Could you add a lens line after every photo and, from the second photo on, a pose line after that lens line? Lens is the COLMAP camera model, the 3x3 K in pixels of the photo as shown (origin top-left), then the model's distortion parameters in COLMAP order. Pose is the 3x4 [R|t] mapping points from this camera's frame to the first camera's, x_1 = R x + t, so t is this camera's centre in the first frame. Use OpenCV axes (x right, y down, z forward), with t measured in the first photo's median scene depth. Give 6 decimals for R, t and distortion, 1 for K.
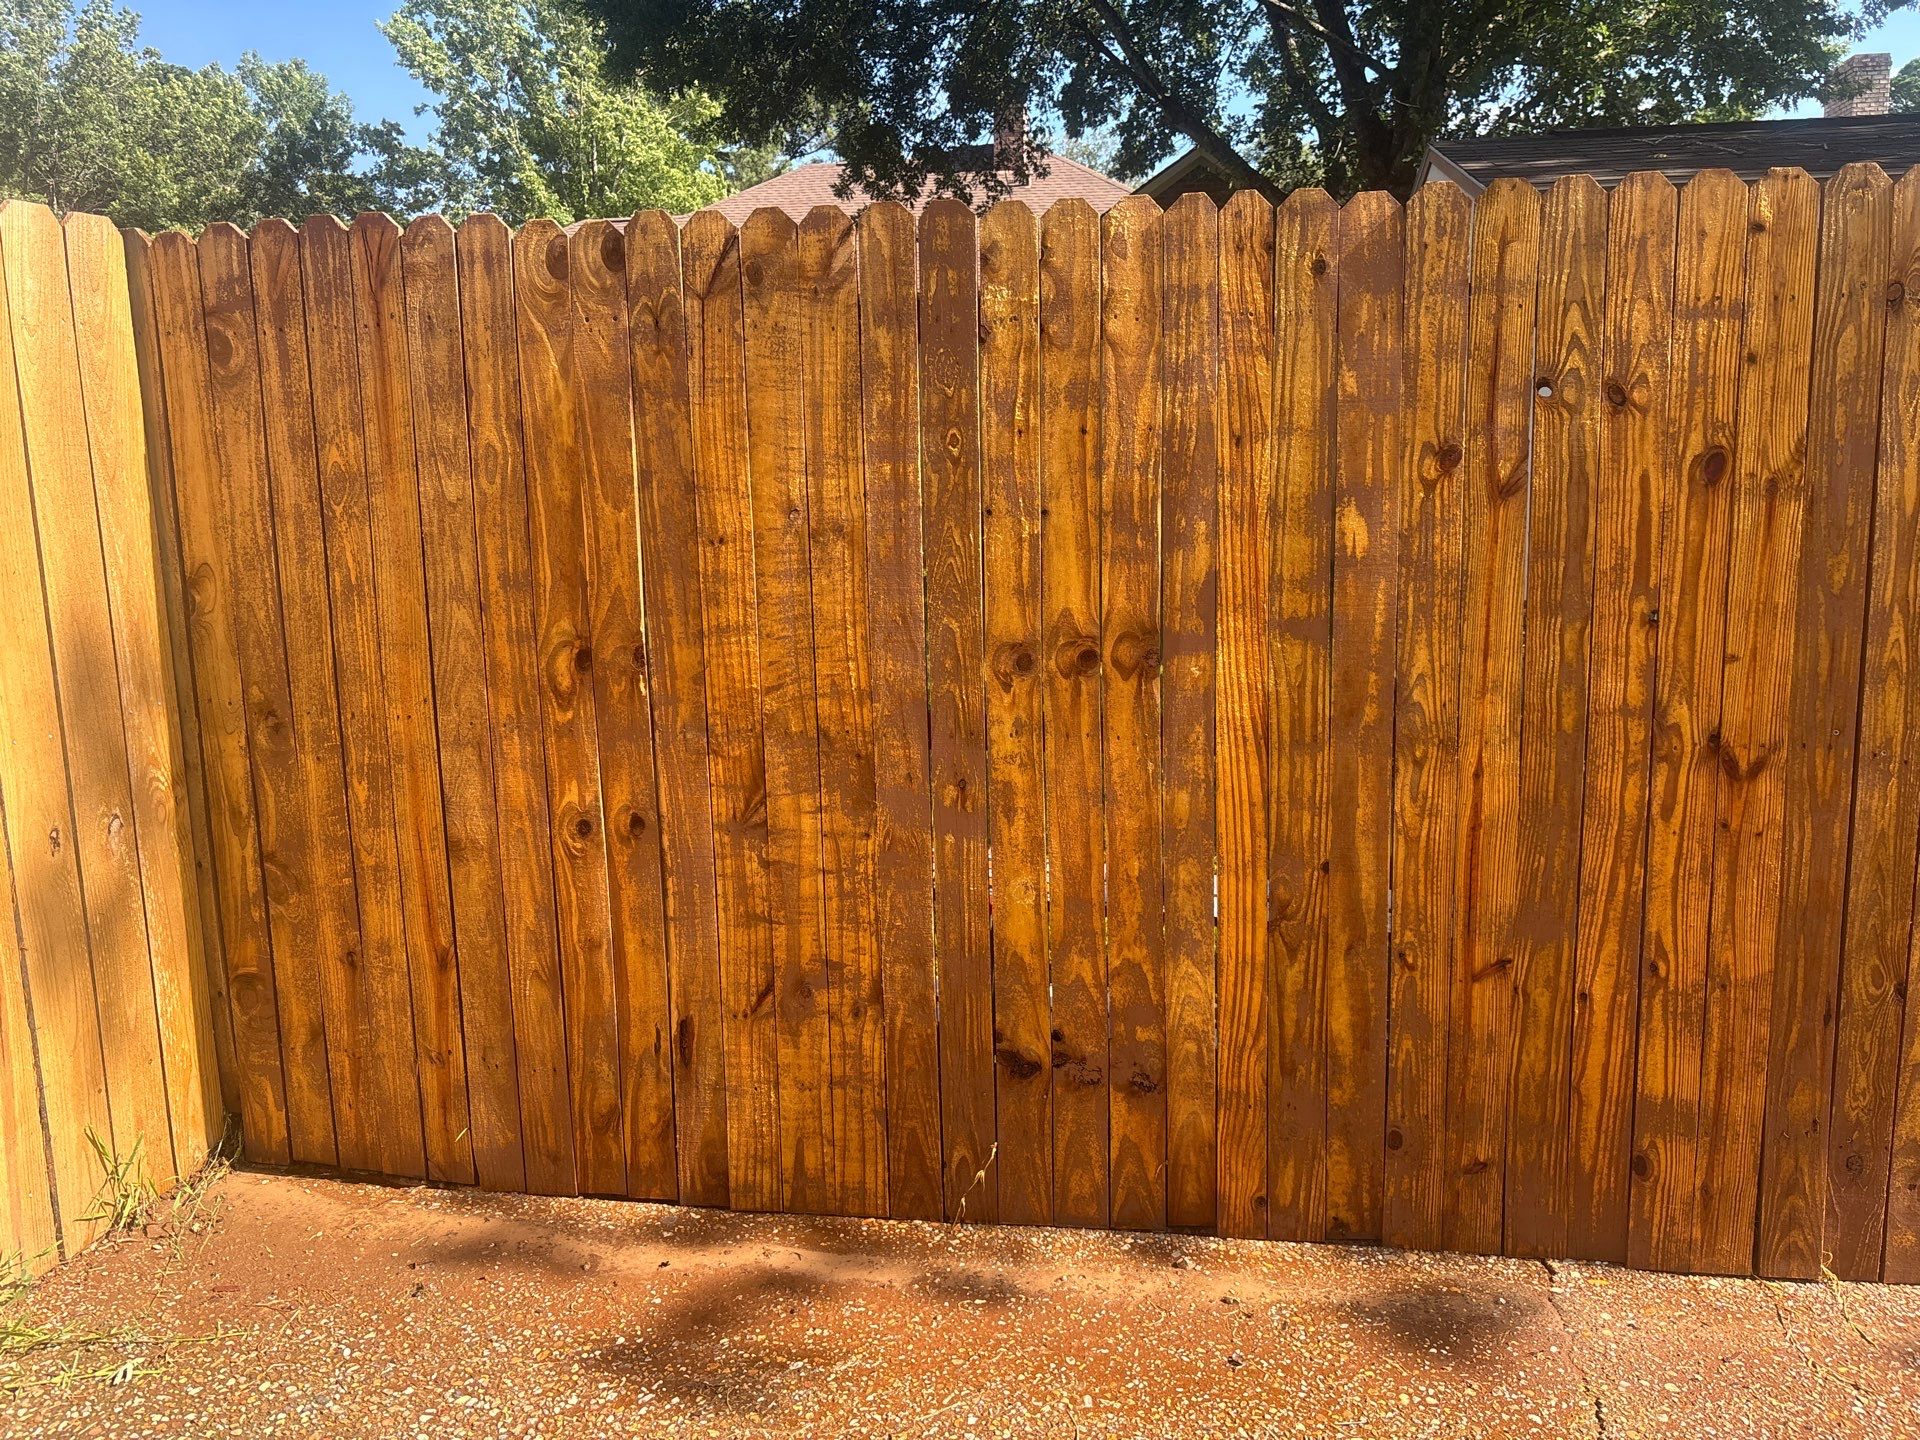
lens RADIAL K [[1462.3, 0, 960.0], [0, 1462.3, 720.0], [0, 0, 1]] dist [0.041354, -0.054073]
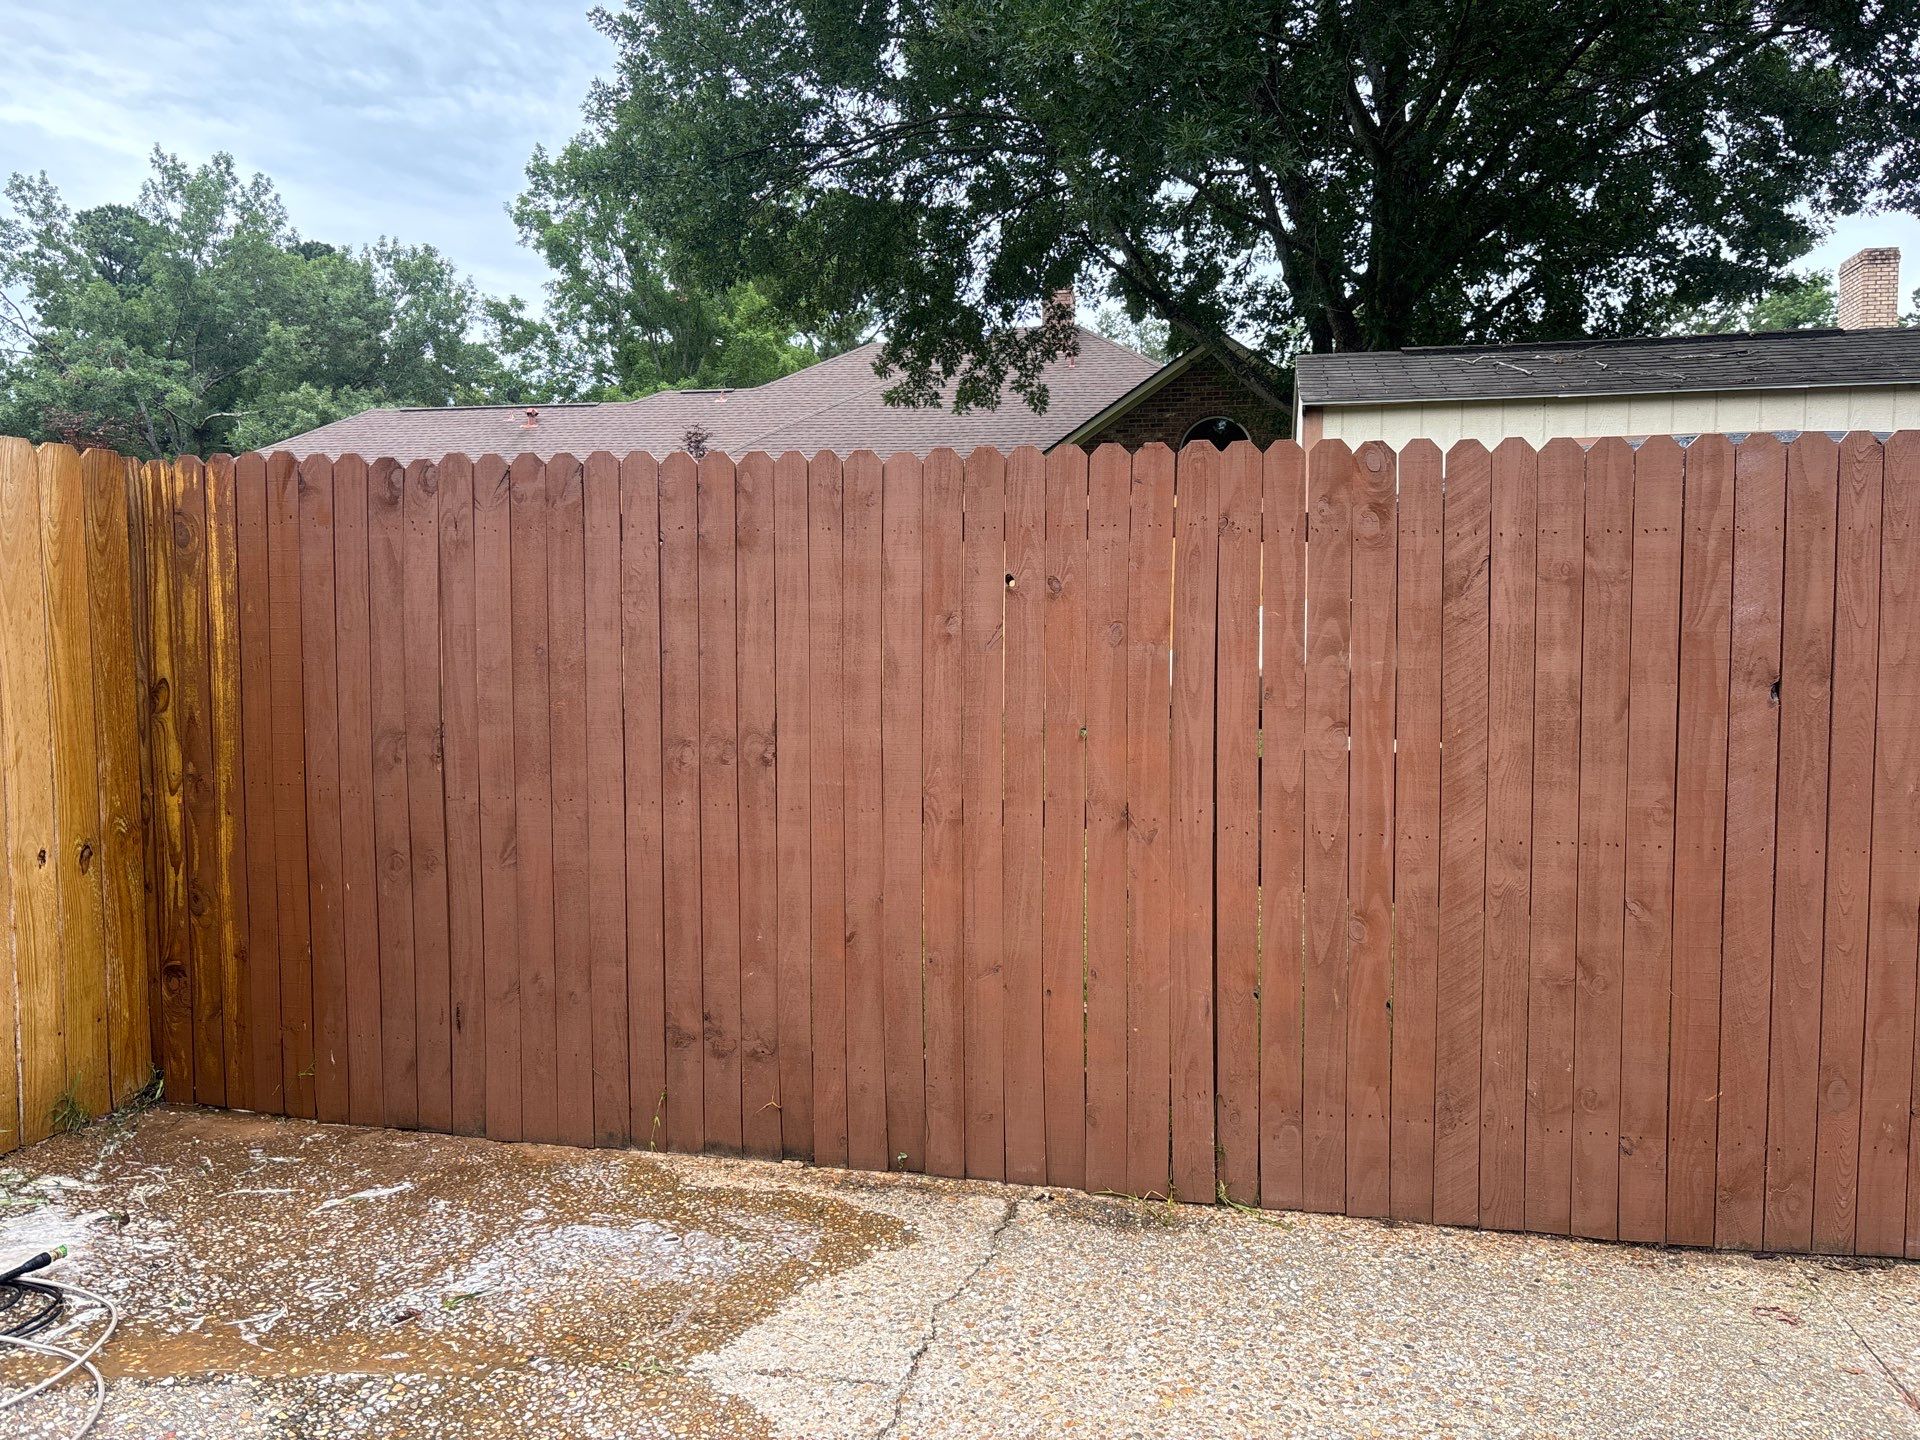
lens RADIAL K [[1462.3, 0, 960.0], [0, 1462.3, 720.0], [0, 0, 1]] dist [0.041354, -0.054073]
pose [[0.997525, 0.020547, -0.067249, 0.370761], [-0.027176, 0.994697, -0.099191, 0.057997], [0.064854, 0.100773, 0.992793, -0.396494]]
